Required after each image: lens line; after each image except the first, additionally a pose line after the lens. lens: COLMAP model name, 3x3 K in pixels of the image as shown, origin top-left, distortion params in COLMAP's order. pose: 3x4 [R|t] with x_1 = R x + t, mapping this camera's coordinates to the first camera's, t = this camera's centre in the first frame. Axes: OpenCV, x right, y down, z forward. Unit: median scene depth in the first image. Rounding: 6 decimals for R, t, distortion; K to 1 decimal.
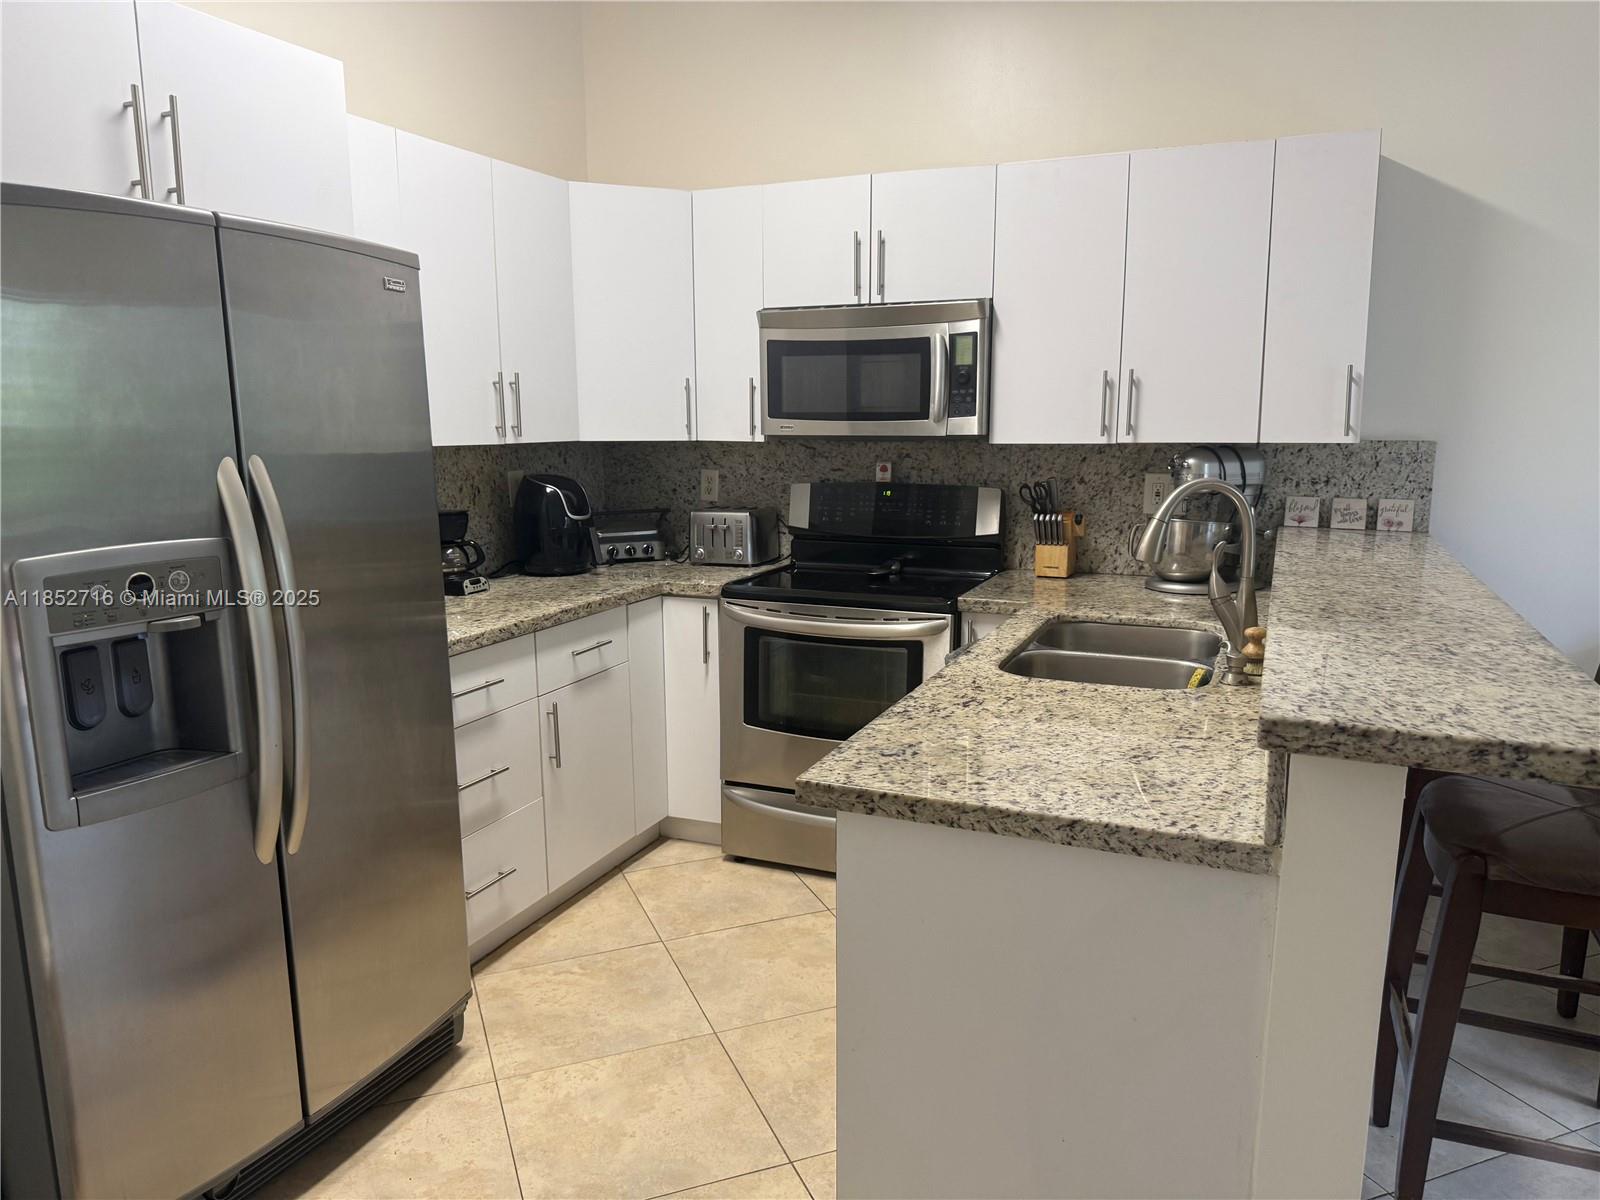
lens RADIAL K [[1125.5, 0, 796.9], [0, 1125.5, 607.5], [0, 0, 1]] dist [0.189665, -0.382163]
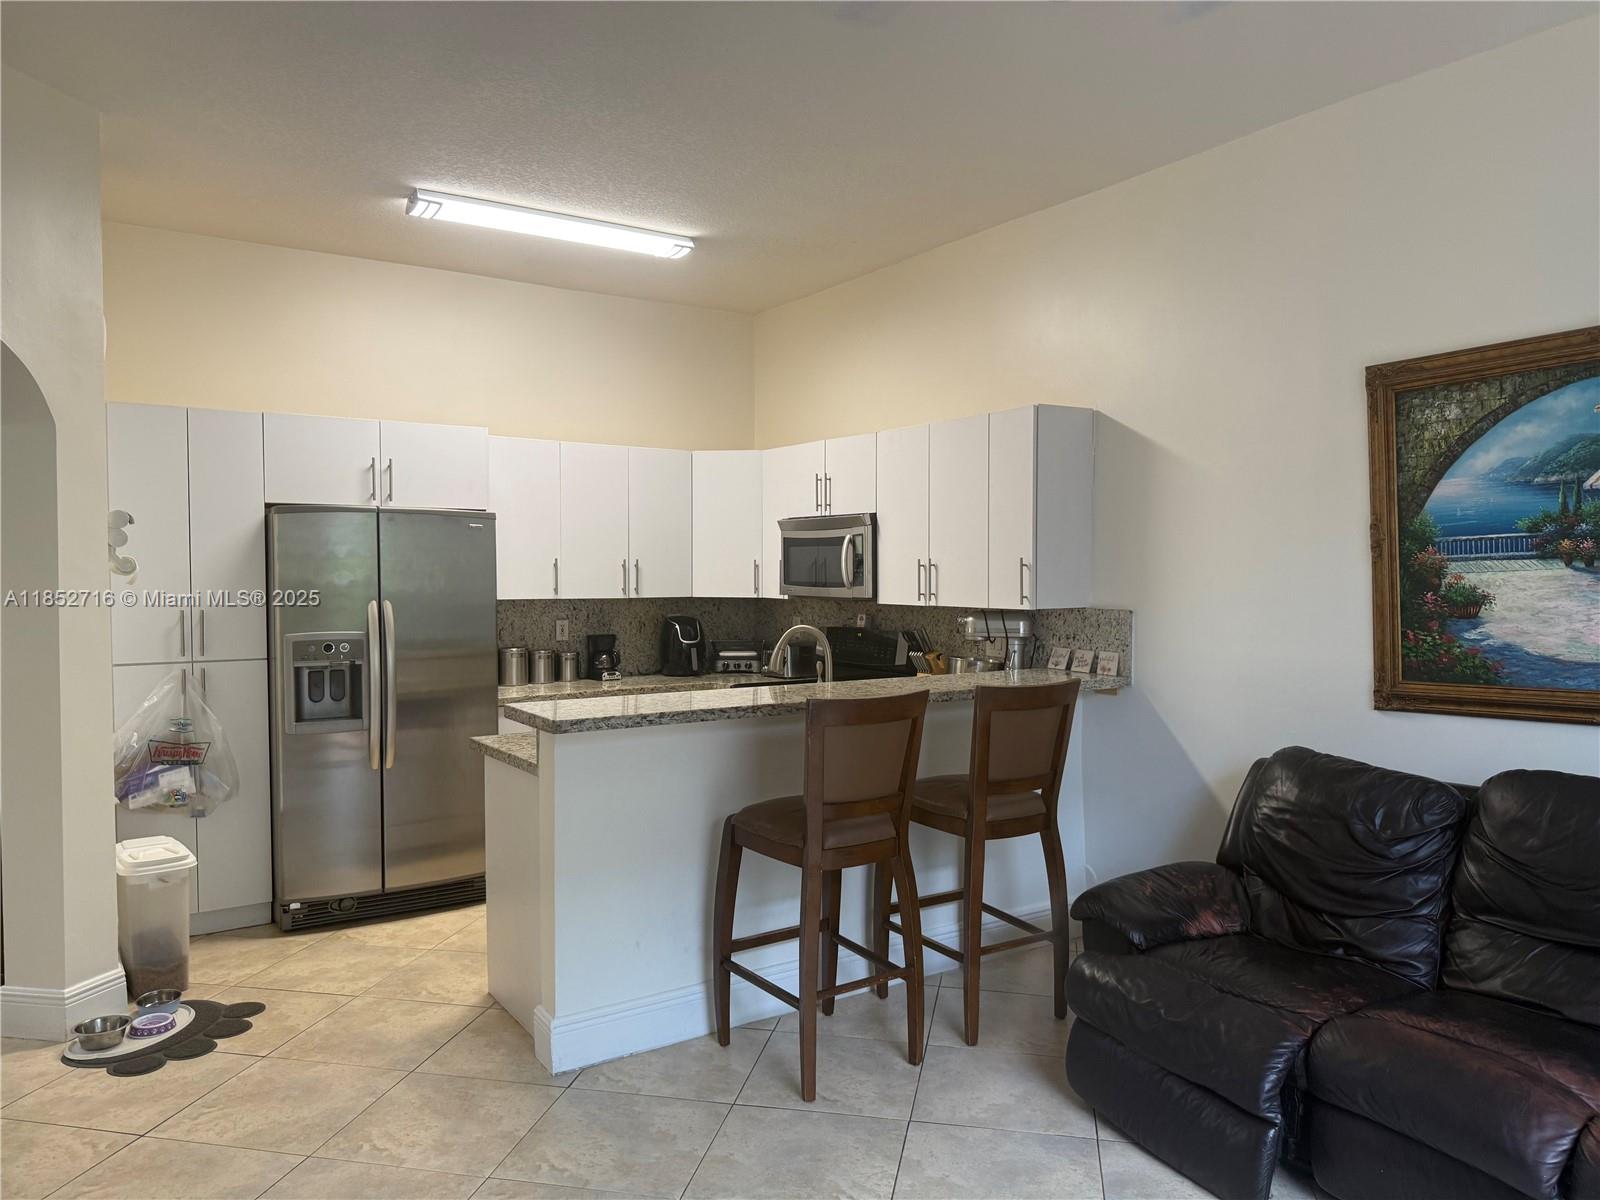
lens RADIAL K [[1125.5, 0, 796.9], [0, 1125.5, 607.5], [0, 0, 1]] dist [0.189665, -0.382163]
pose [[0.835486, 0.024222, -0.548977, 0.932730], [-0.098522, 0.989443, -0.106283, 0.034228], [0.540607, 0.142885, 0.829052, -0.328519]]
